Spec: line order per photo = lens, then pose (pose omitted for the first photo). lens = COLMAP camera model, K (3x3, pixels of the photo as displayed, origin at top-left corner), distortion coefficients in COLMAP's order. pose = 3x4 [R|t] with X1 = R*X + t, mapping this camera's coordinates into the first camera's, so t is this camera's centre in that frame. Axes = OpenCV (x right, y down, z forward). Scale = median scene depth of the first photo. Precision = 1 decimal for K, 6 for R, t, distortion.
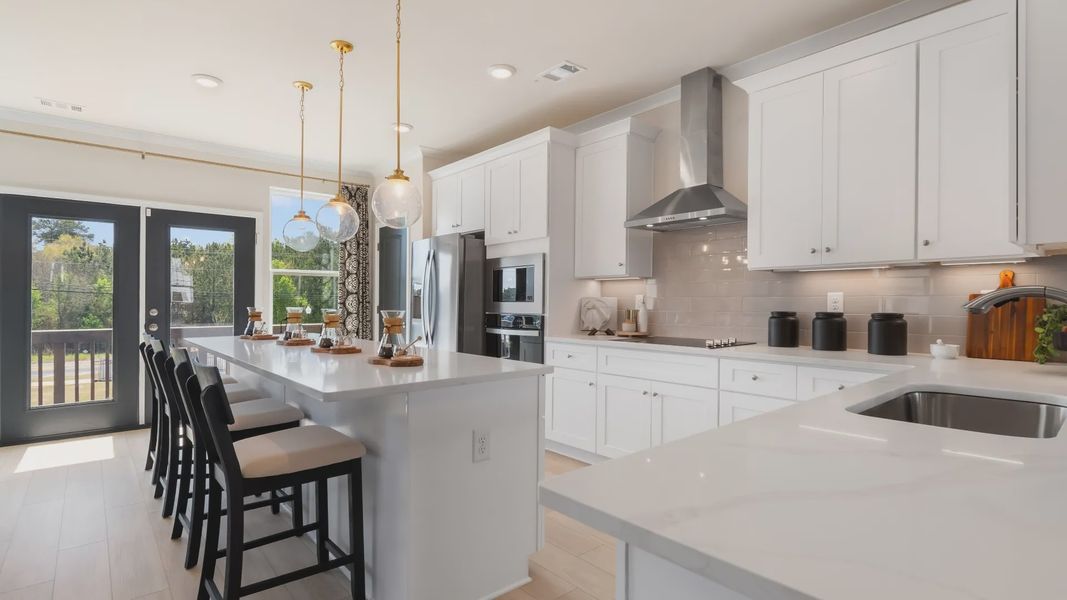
lens RADIAL K [[497.2, 0, 535.9], [0, 497.2, 302.9], [0, 0, 1]] dist [-0.000908, -0.000547]
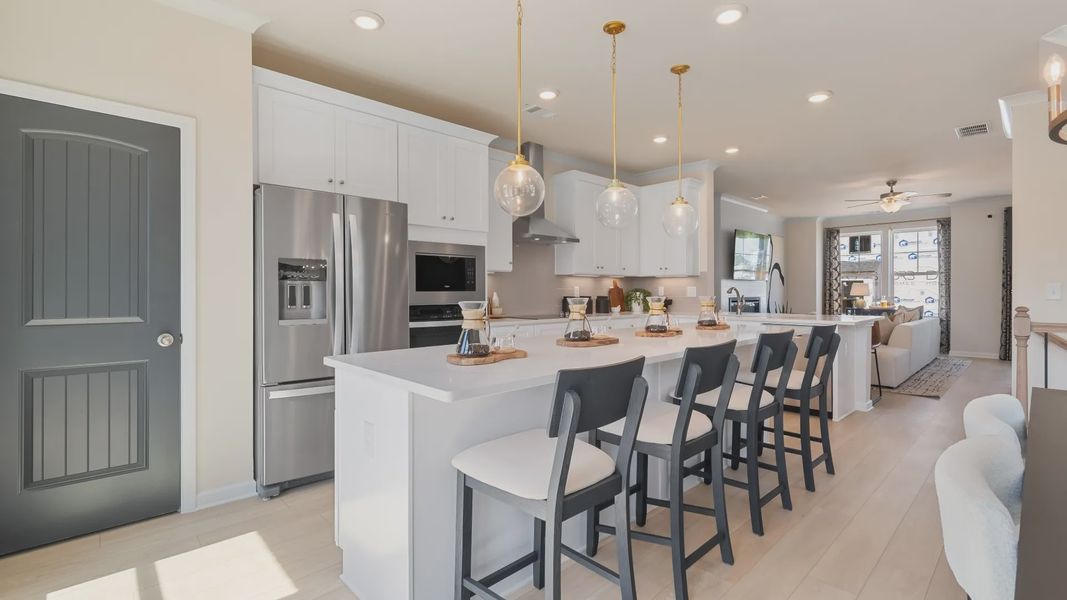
lens RADIAL K [[475.6, 0, 533.5], [0, 475.6, 300.0], [0, 0, 1]] dist [-0.001706, -0.000313]
pose [[-0.020380, -0.015758, 0.999668, -0.863018], [0.003345, 0.999869, 0.015830, 0.000618], [-0.999787, 0.003666, -0.020325, 0.763410]]
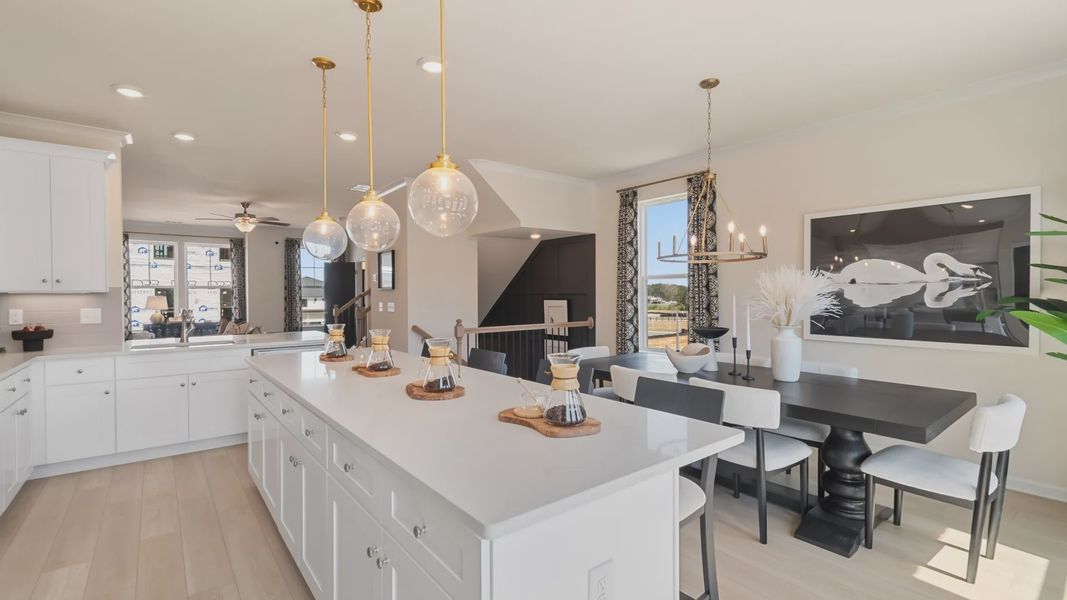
lens RADIAL K [[472.5, 0, 536.4], [0, 472.5, 305.0], [0, 0, 1]] dist [-0.001859, 0.000062]
pose [[-0.998168, 0.005191, 0.060276, -0.453190], [0.006597, 0.999710, 0.023141, -0.034274], [-0.060138, 0.023497, -0.997913, 1.130451]]
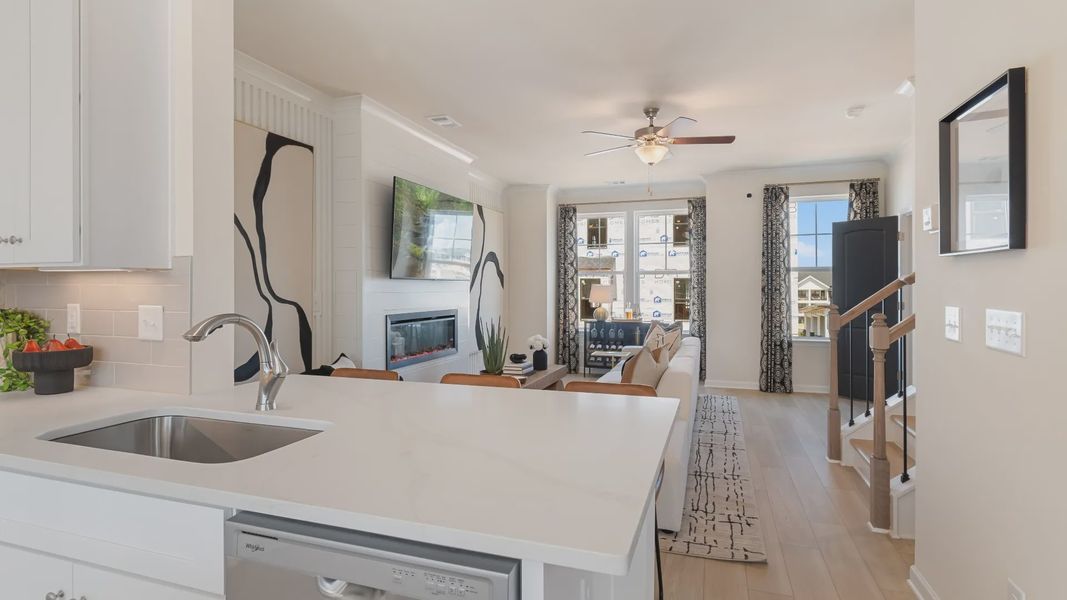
lens RADIAL K [[529.1, 0, 533.6], [0, 529.1, 292.7], [0, 0, 1]] dist [-0.001280, -0.001174]
pose [[-0.484884, -0.008214, 0.874540, -0.110608], [0.000796, 0.999951, 0.009833, -0.027407], [-0.874578, 0.005464, -0.484854, 0.246082]]
